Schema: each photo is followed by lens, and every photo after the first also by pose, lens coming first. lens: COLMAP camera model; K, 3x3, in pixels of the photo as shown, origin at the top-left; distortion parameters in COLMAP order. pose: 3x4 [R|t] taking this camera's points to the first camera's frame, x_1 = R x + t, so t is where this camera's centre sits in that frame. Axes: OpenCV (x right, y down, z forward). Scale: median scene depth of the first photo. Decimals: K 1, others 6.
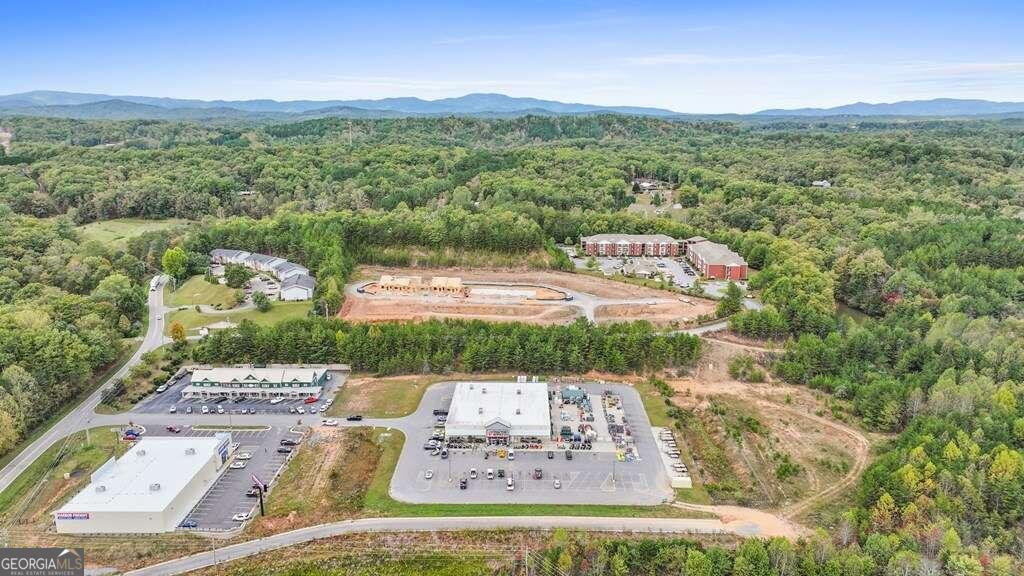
lens RADIAL K [[722.2, 0, 512.0], [0, 722.2, 288.0], [0, 0, 1]] dist [0.001361, -0.000609]
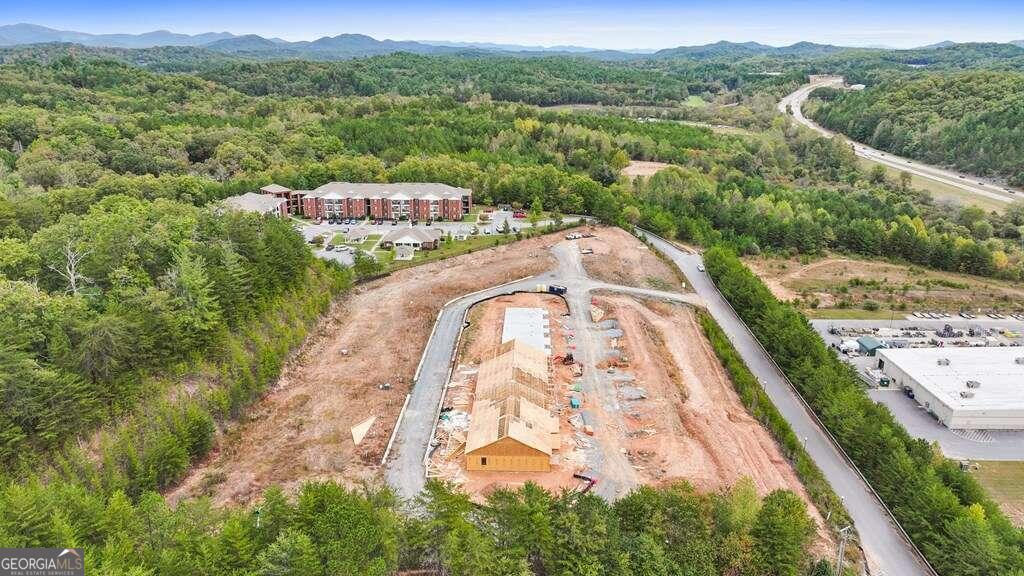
lens RADIAL K [[713.5, 0, 512.0], [0, 713.5, 288.0], [0, 0, 1]] dist [0.006817, 0.003092]
pose [[-0.024623, -0.308468, 0.950916, -0.528742], [0.228838, 0.924209, 0.305730, -0.194065], [-0.973153, 0.225134, 0.047833, 1.184755]]
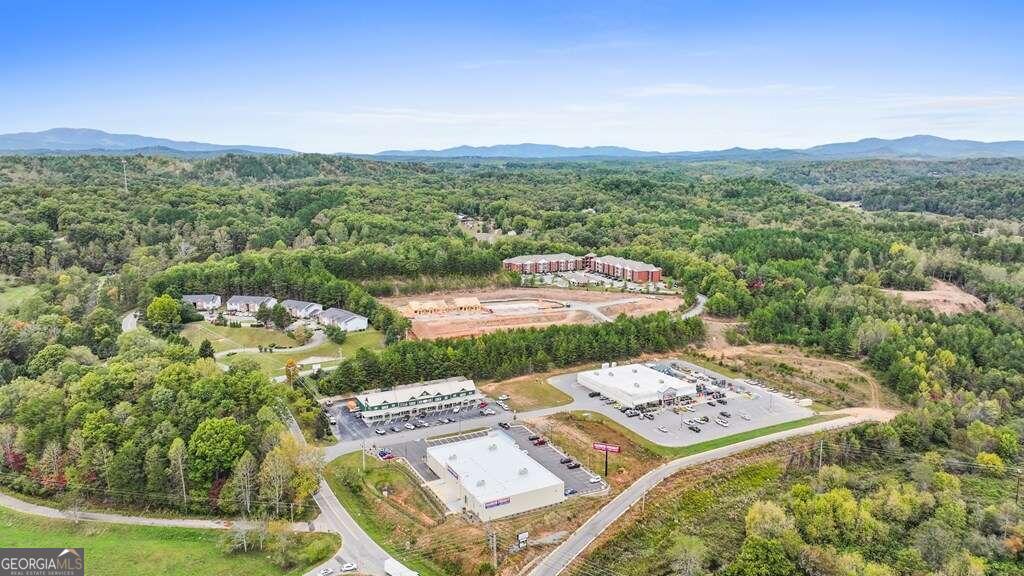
lens RADIAL K [[713.5, 0, 512.0], [0, 713.5, 288.0], [0, 0, 1]] dist [0.006817, 0.003092]
pose [[0.873501, -0.080793, 0.480071, -0.678039], [0.105137, 0.994168, -0.023987, 0.005033], [-0.475333, 0.071426, 0.876902, -0.012098]]
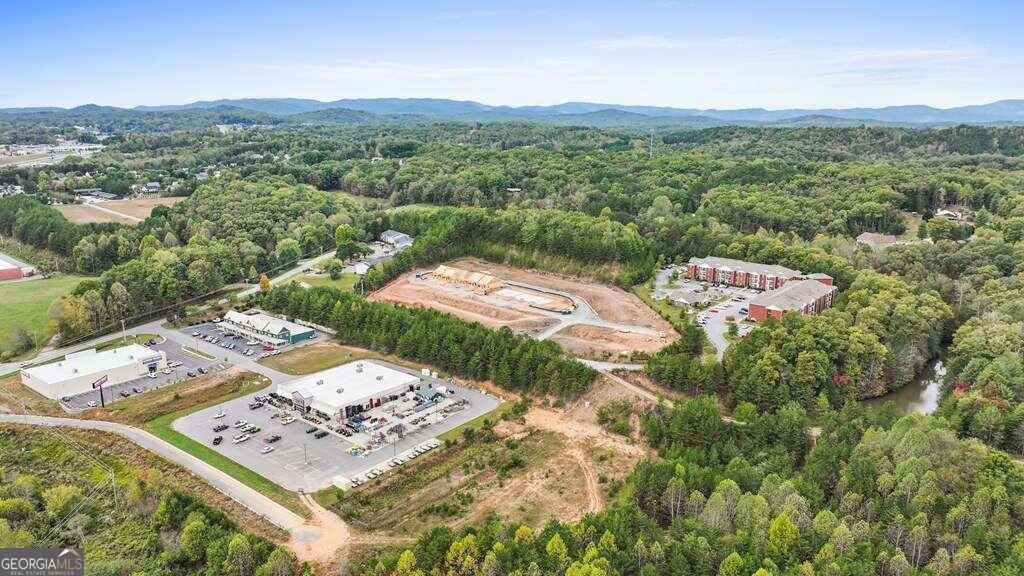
lens RADIAL K [[713.5, 0, 512.0], [0, 713.5, 288.0], [0, 0, 1]] dist [0.006817, 0.003092]
pose [[0.798545, 0.145445, -0.584099, 0.670805], [-0.150720, 0.987771, 0.039908, -0.051894], [0.582761, 0.056167, 0.810700, 0.218911]]
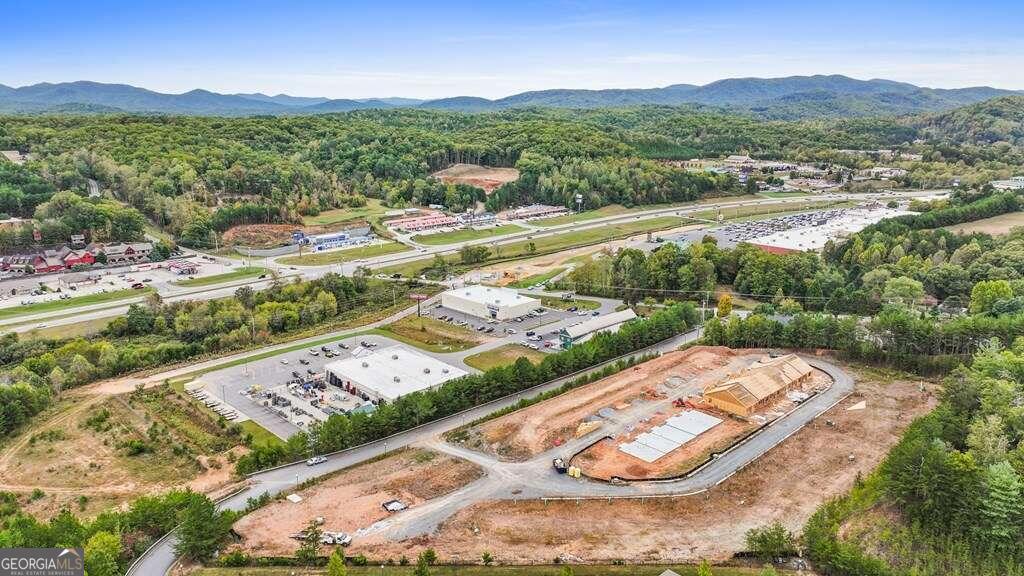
lens RADIAL K [[713.5, 0, 512.0], [0, 713.5, 288.0], [0, 0, 1]] dist [0.006817, 0.003092]
pose [[-0.685918, 0.171784, -0.707111, 0.485245], [-0.174623, 0.904484, 0.389122, -0.316754], [0.706416, 0.390384, -0.590404, 1.422071]]
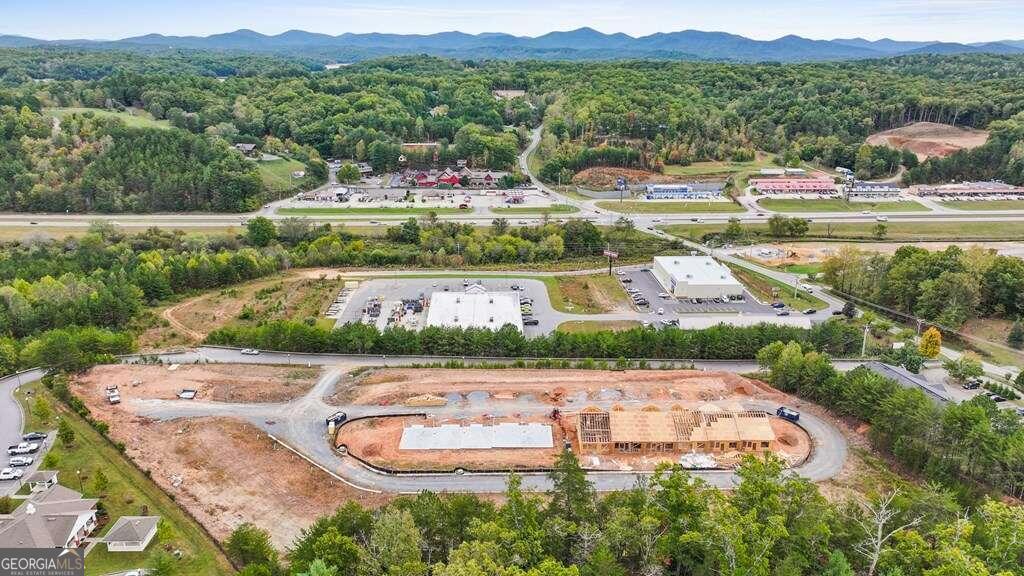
lens RADIAL K [[713.5, 0, 512.0], [0, 713.5, 288.0], [0, 0, 1]] dist [0.006817, 0.003092]
pose [[-0.998407, 0.013643, -0.054755, -0.015255], [-0.017080, 0.851763, 0.523649, -0.359641], [0.053782, 0.523750, -0.850173, 1.597911]]
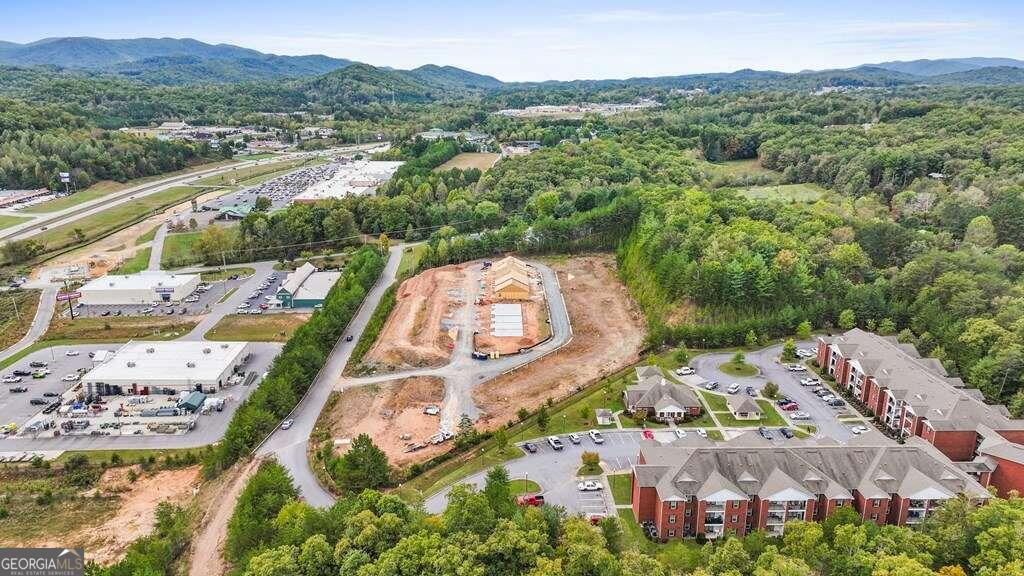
lens RADIAL K [[713.5, 0, 512.0], [0, 713.5, 288.0], [0, 0, 1]] dist [0.006817, 0.003092]
pose [[0.071641, 0.280448, -0.957192, 0.761115], [-0.238640, 0.936606, 0.256555, -0.238313], [0.968462, 0.210044, 0.134026, 1.096186]]
